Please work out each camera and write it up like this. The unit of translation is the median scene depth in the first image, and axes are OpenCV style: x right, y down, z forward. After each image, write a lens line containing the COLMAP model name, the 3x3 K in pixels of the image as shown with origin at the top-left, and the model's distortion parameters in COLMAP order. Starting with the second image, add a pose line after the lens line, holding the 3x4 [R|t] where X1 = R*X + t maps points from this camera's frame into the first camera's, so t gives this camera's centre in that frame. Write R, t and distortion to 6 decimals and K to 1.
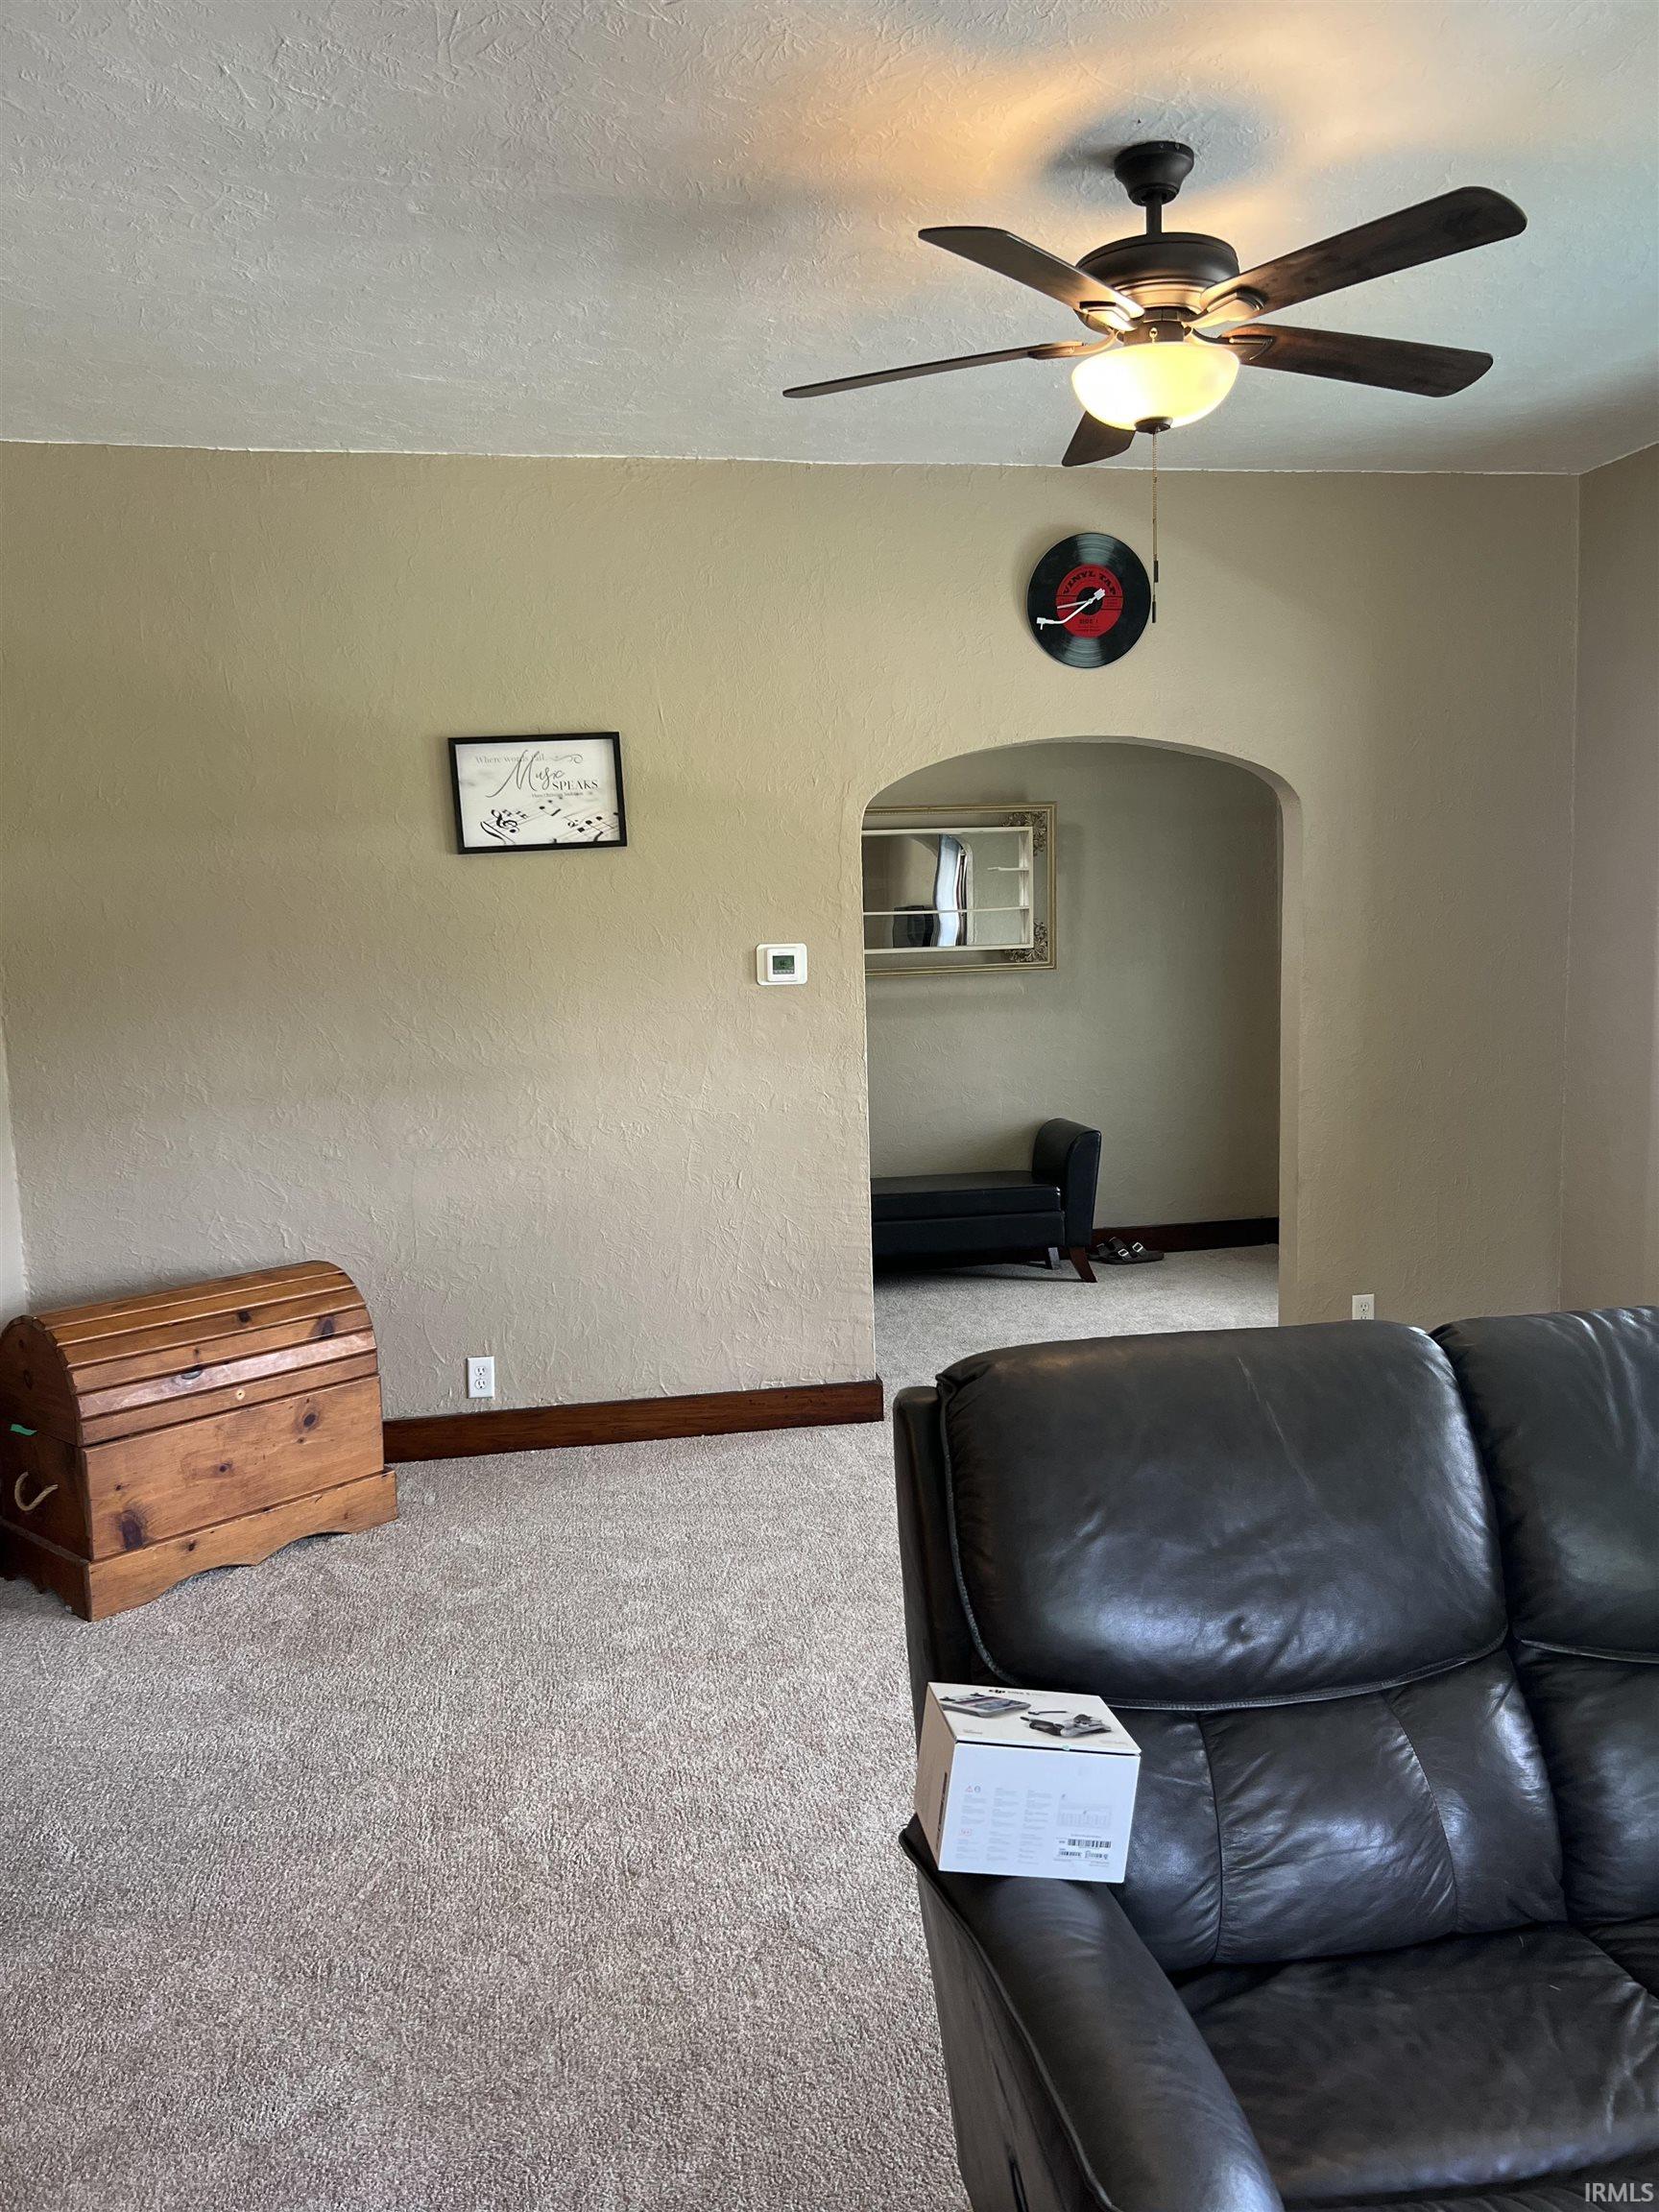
lens RADIAL K [[1670.2, 0, 834.1], [0, 1670.2, 1142.3], [0, 0, 1]] dist [0.058928, -0.055957]
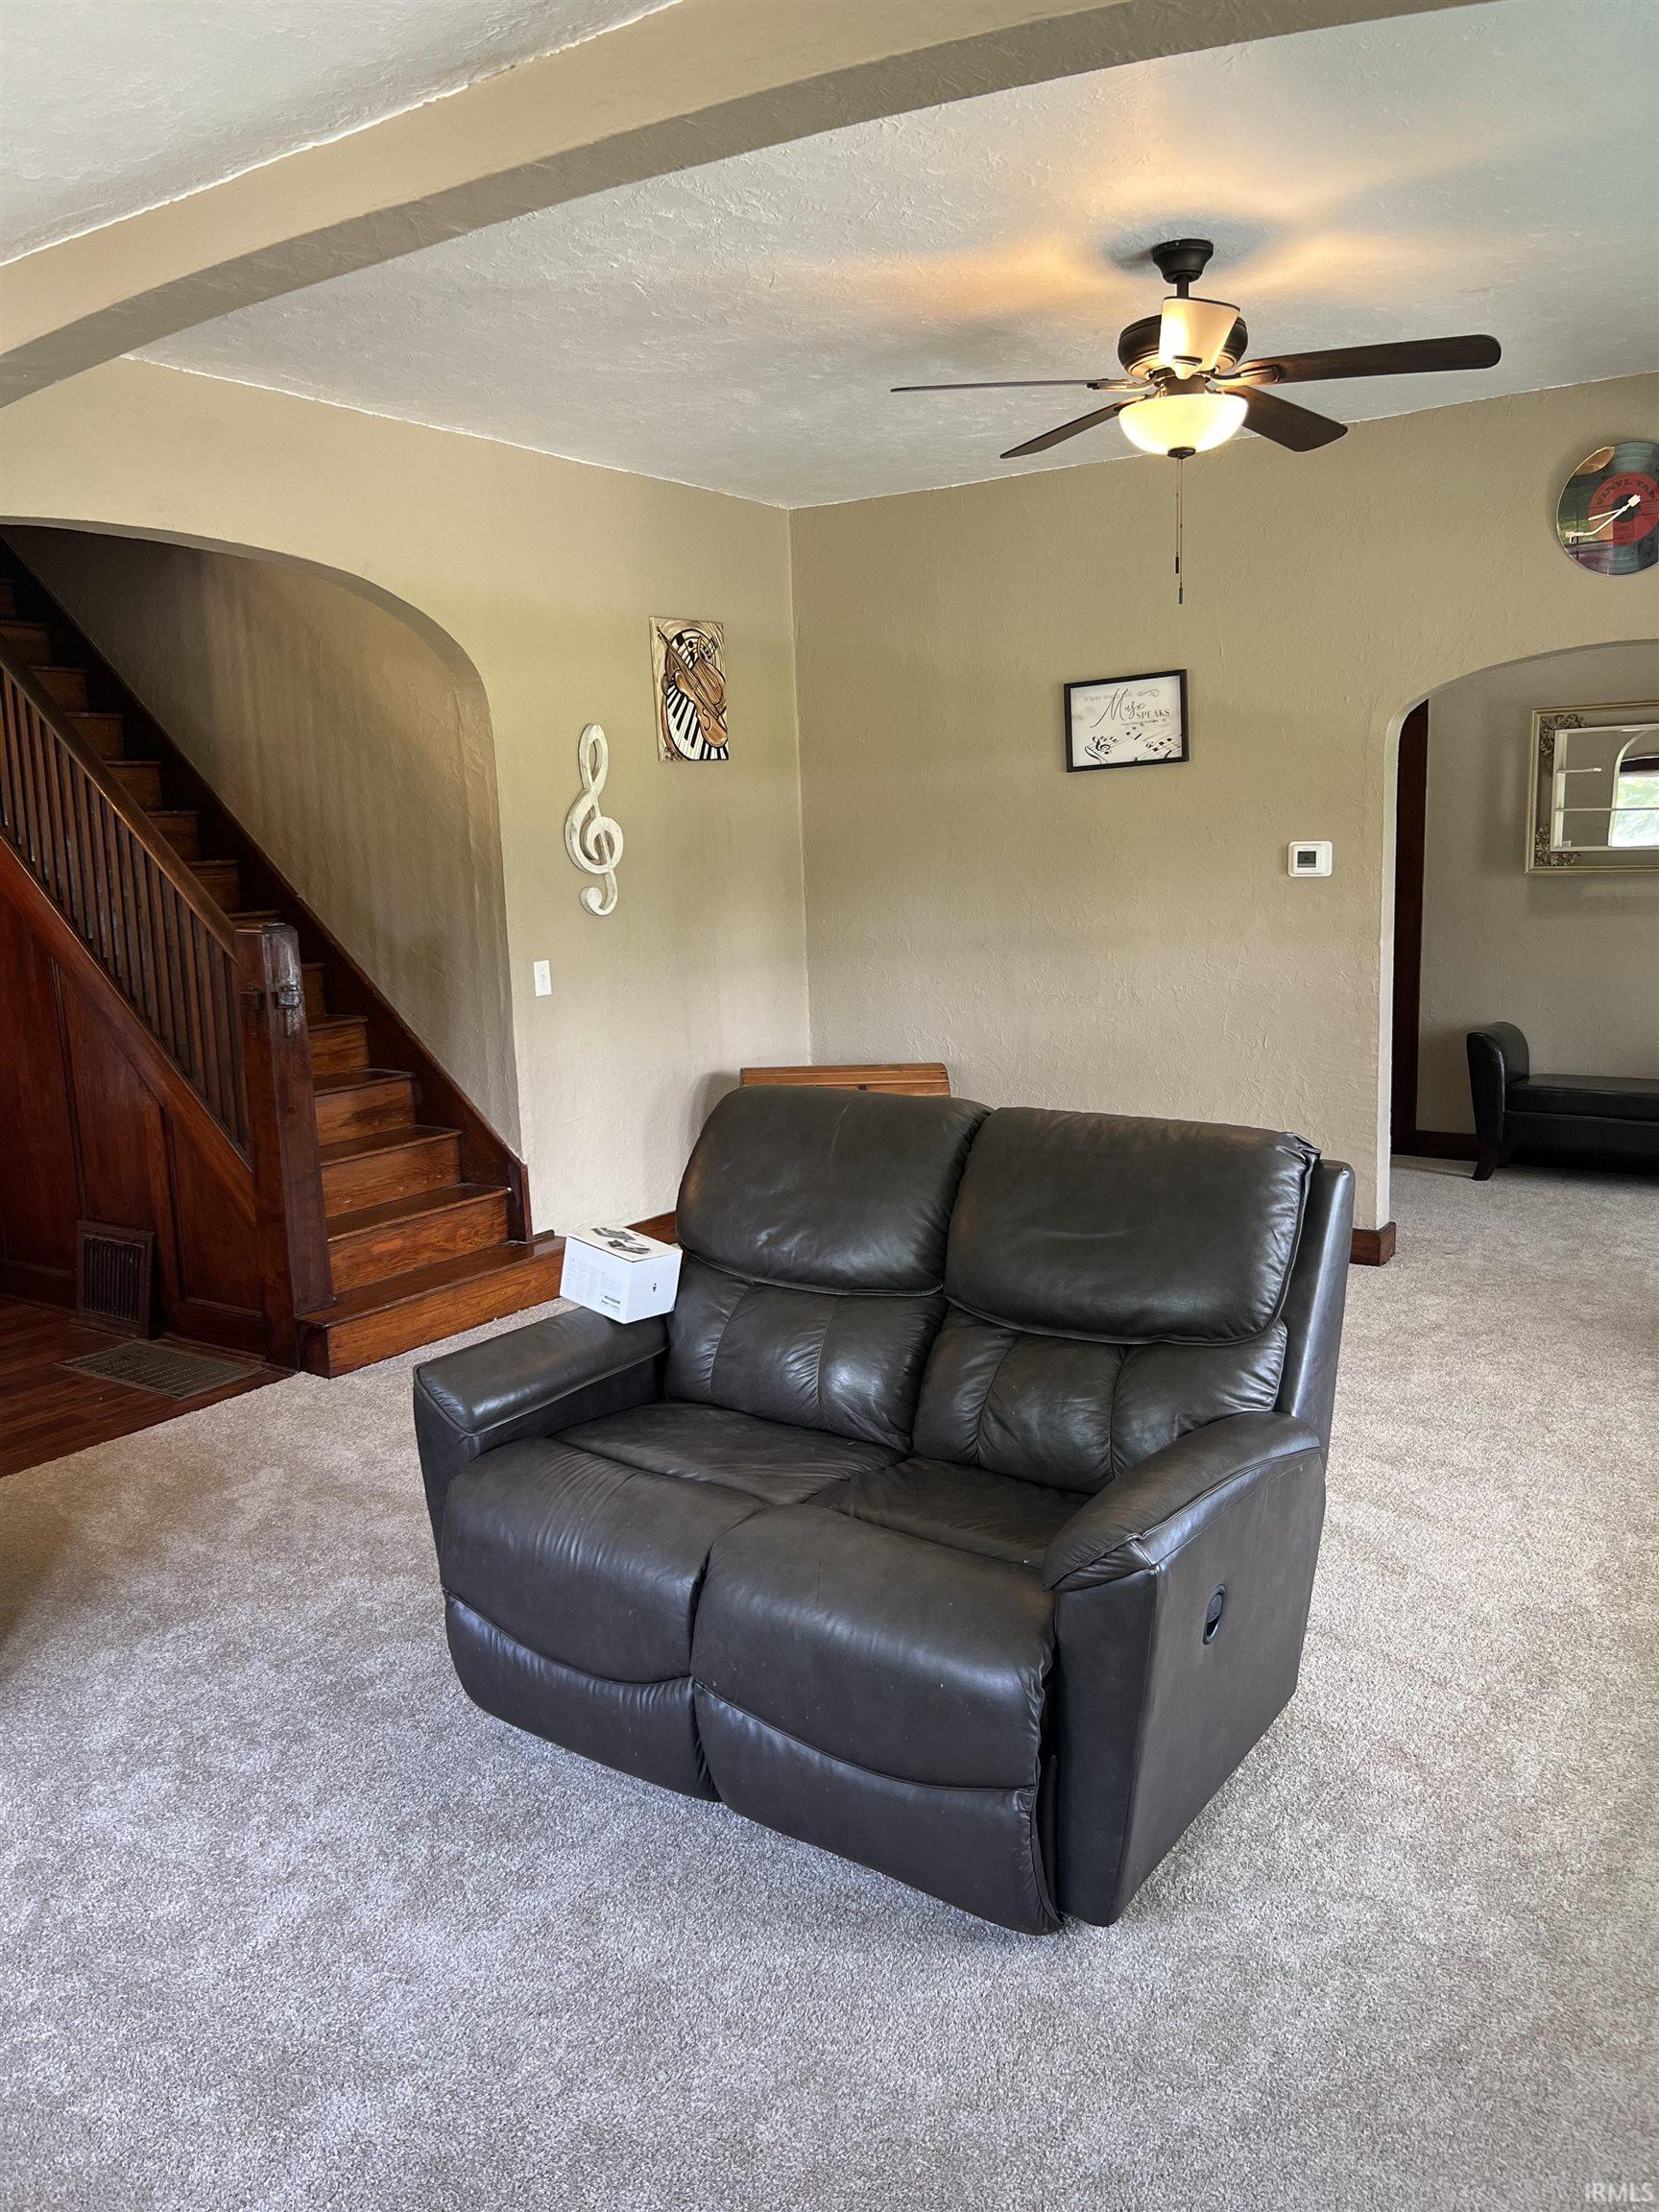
lens RADIAL K [[1670.2, 0, 817.8], [0, 1670.2, 1116.1], [0, 0, 1]] dist [0.058928, -0.055957]
pose [[0.714128, 0.124282, -0.688894, 0.576337], [-0.091160, 0.992244, 0.084510, 0.004045], [0.694054, 0.002449, 0.719919, -0.088138]]
